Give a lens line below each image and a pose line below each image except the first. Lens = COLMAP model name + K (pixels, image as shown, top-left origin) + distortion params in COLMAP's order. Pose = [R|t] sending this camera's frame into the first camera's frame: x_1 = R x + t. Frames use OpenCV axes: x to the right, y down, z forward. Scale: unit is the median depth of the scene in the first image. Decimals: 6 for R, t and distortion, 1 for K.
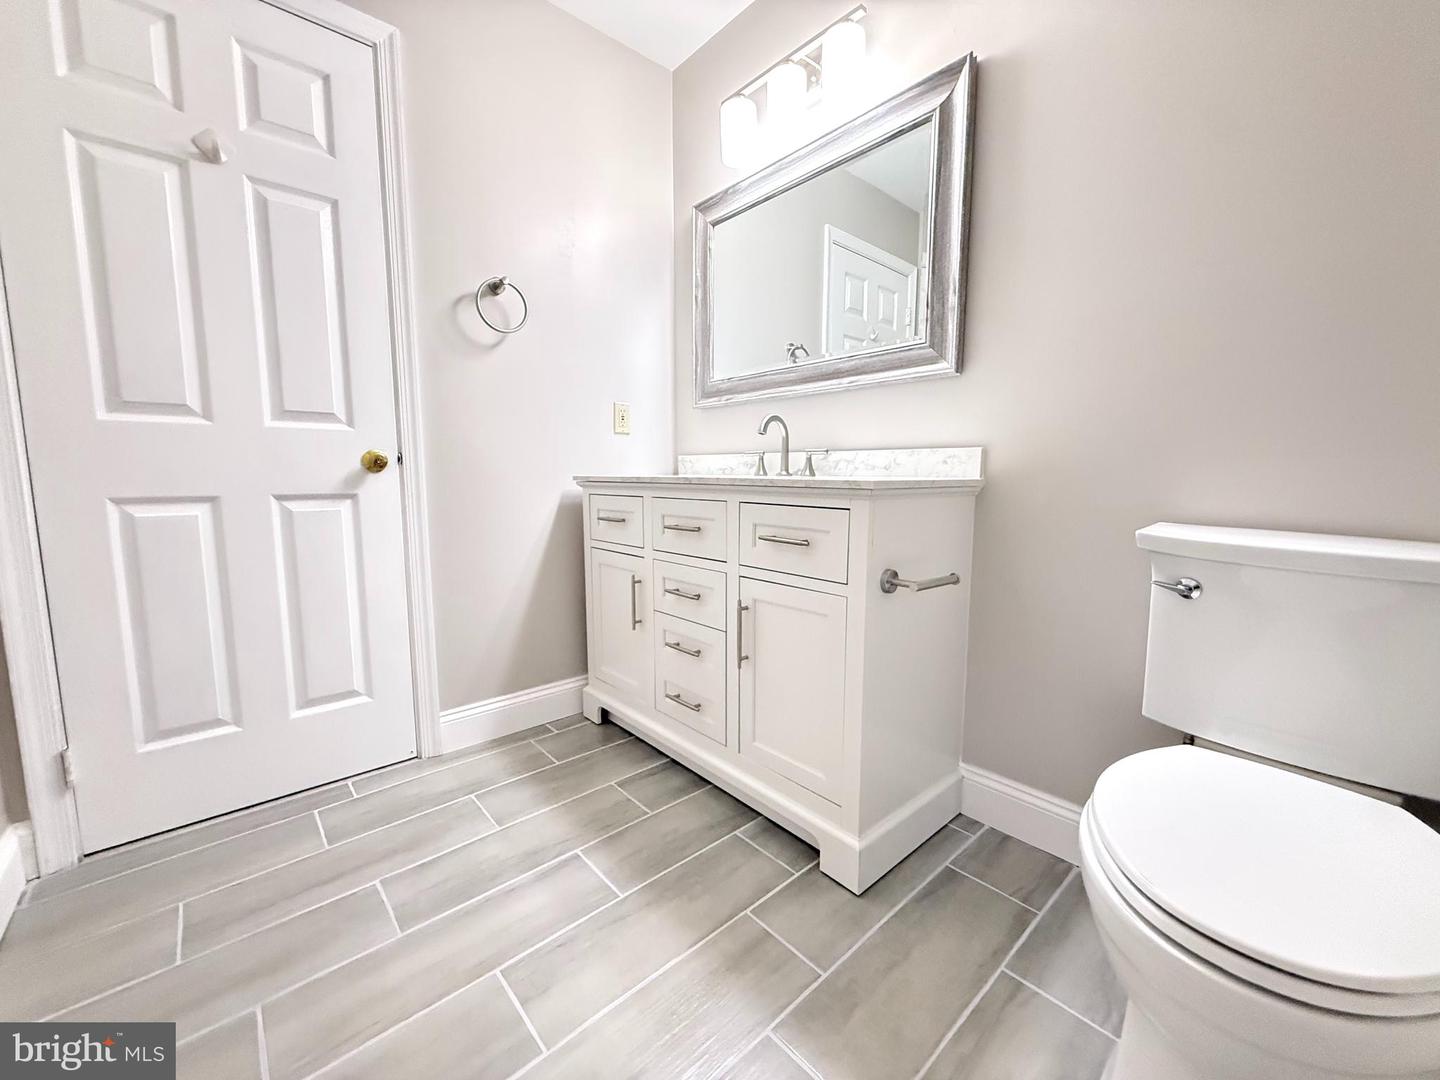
lens RADIAL K [[576.9, 0, 720.9], [0, 576.9, 541.3], [0, 0, 1]] dist [0.000186, 0.000307]
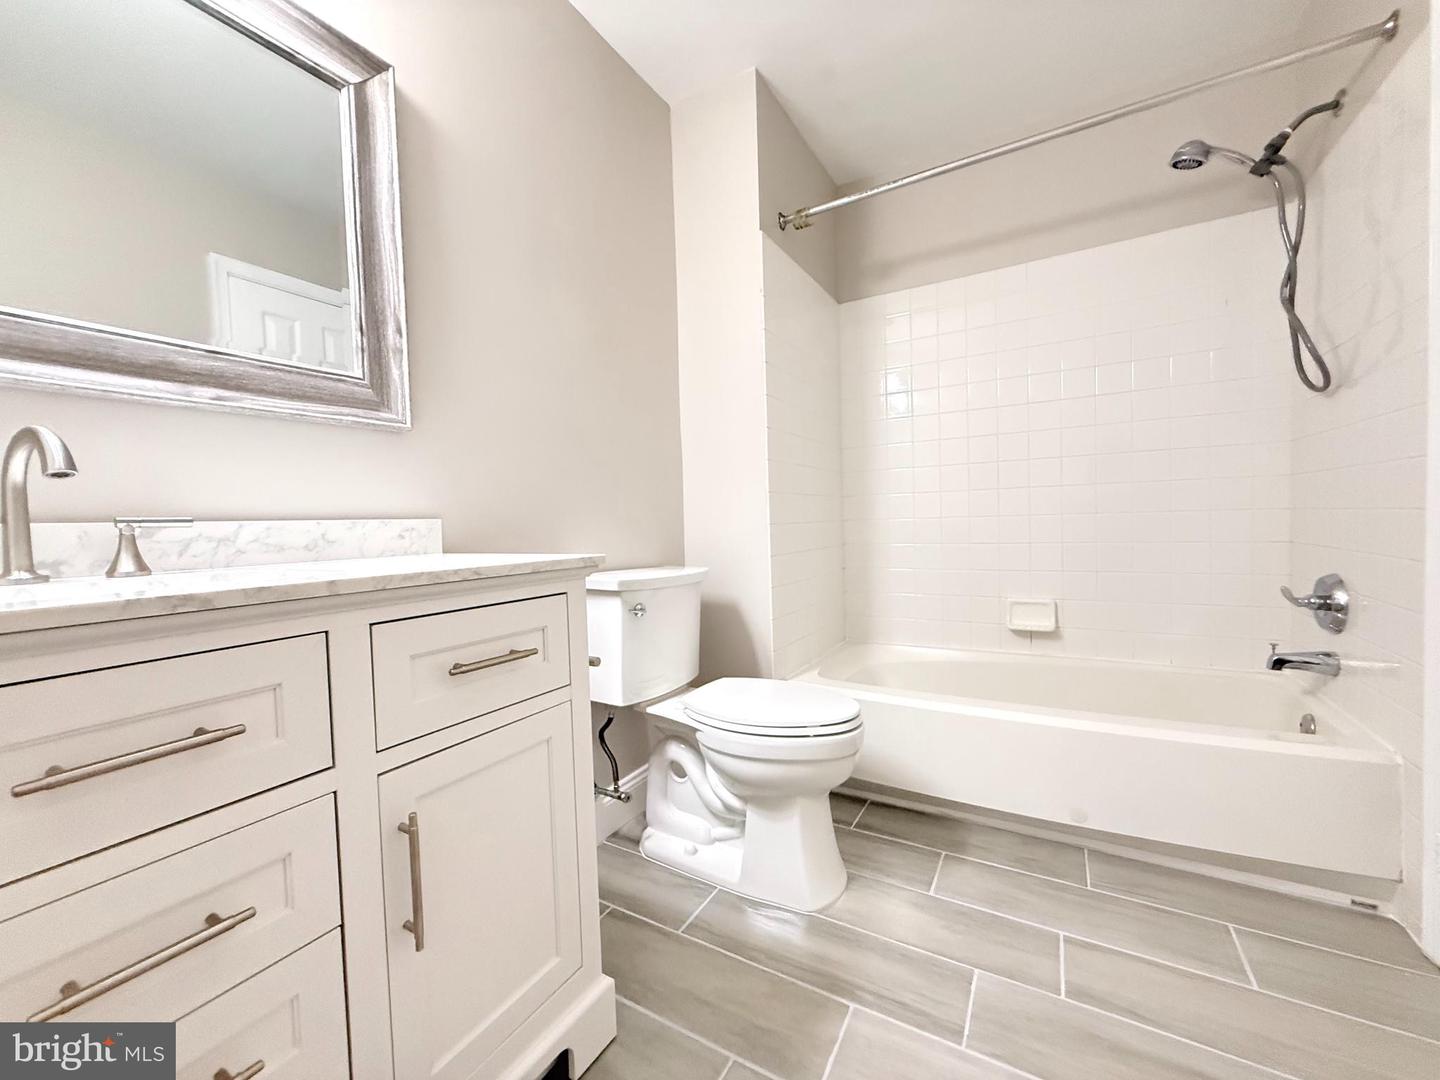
lens RADIAL K [[576.9, 0, 720.6], [0, 576.9, 538.9], [0, 0, 1]] dist [0.000186, 0.000307]
pose [[-0.301982, -0.024111, 0.953009, -0.504965], [0.141873, 0.987411, 0.069937, -0.127370], [-0.942698, 0.156326, -0.294760, 0.820660]]
